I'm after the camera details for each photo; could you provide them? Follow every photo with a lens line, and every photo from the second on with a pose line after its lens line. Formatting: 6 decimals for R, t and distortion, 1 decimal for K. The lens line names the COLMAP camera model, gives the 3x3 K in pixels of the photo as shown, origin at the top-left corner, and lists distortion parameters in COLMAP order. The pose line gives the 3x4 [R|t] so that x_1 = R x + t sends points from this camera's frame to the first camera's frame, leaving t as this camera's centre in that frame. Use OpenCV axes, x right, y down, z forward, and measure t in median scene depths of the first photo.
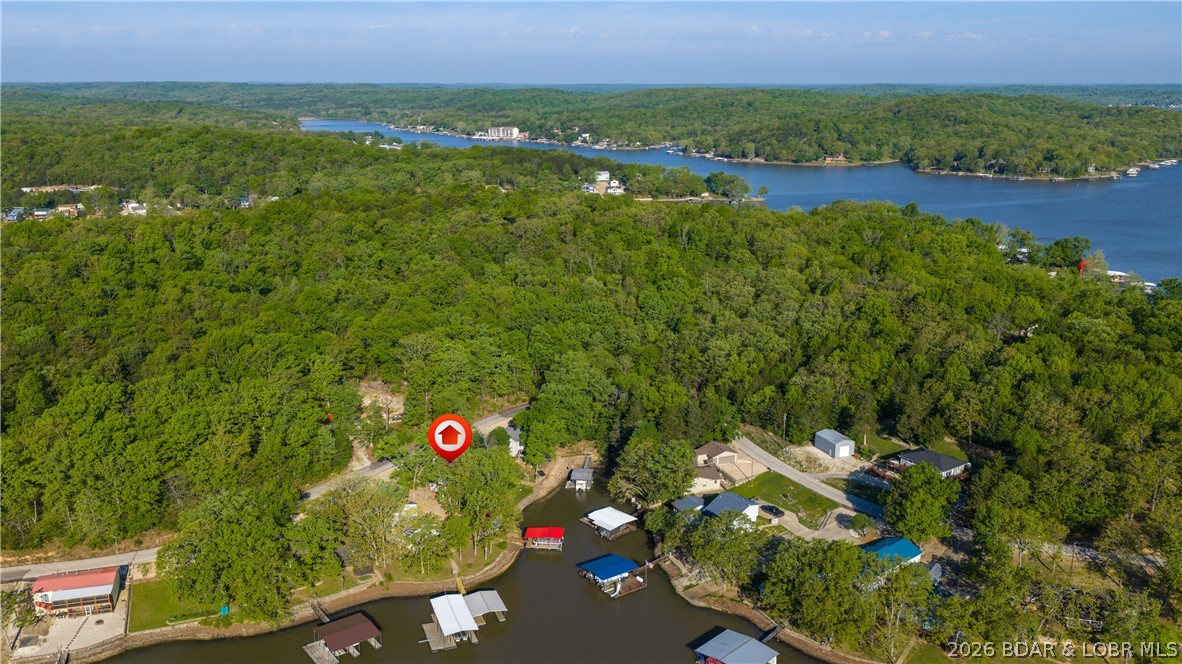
lens RADIAL K [[977.9, 0, 591.0], [0, 977.9, 332.0], [0, 0, 1]] dist [0.054704, -0.102463]
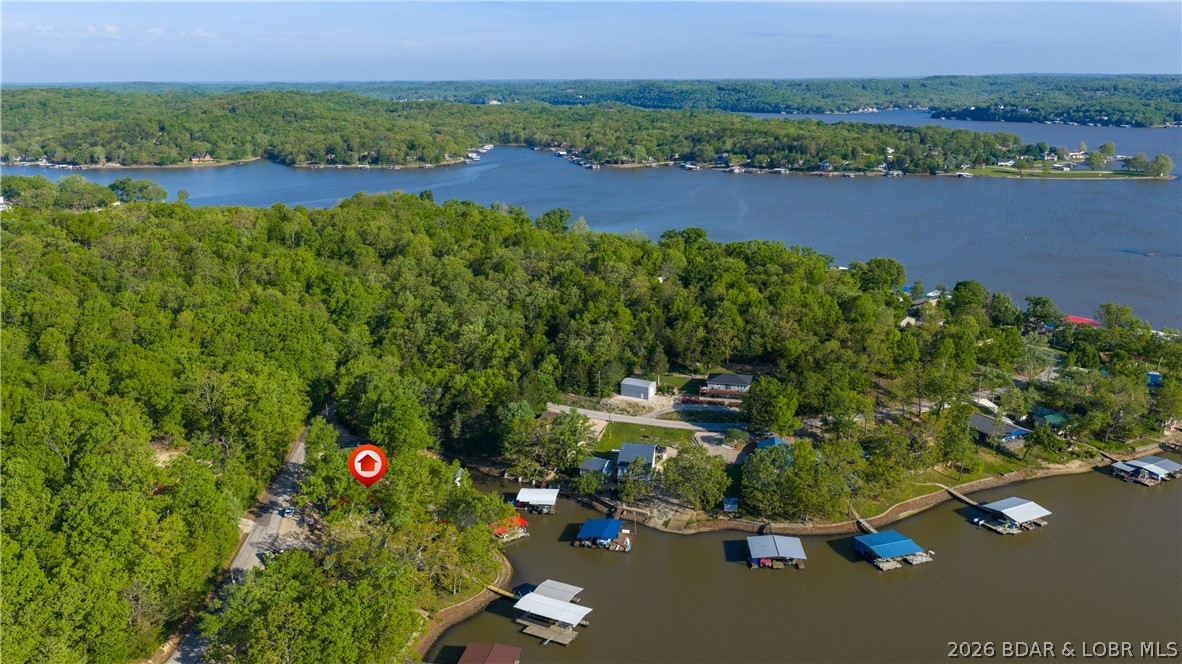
lens RADIAL K [[977.9, 0, 591.0], [0, 977.9, 332.0], [0, 0, 1]] dist [0.054704, -0.102463]
pose [[0.744847, -0.170784, 0.645008, -0.127324], [0.169311, 0.983425, 0.064871, -0.008831], [-0.645396, 0.060888, 0.761417, 0.035357]]
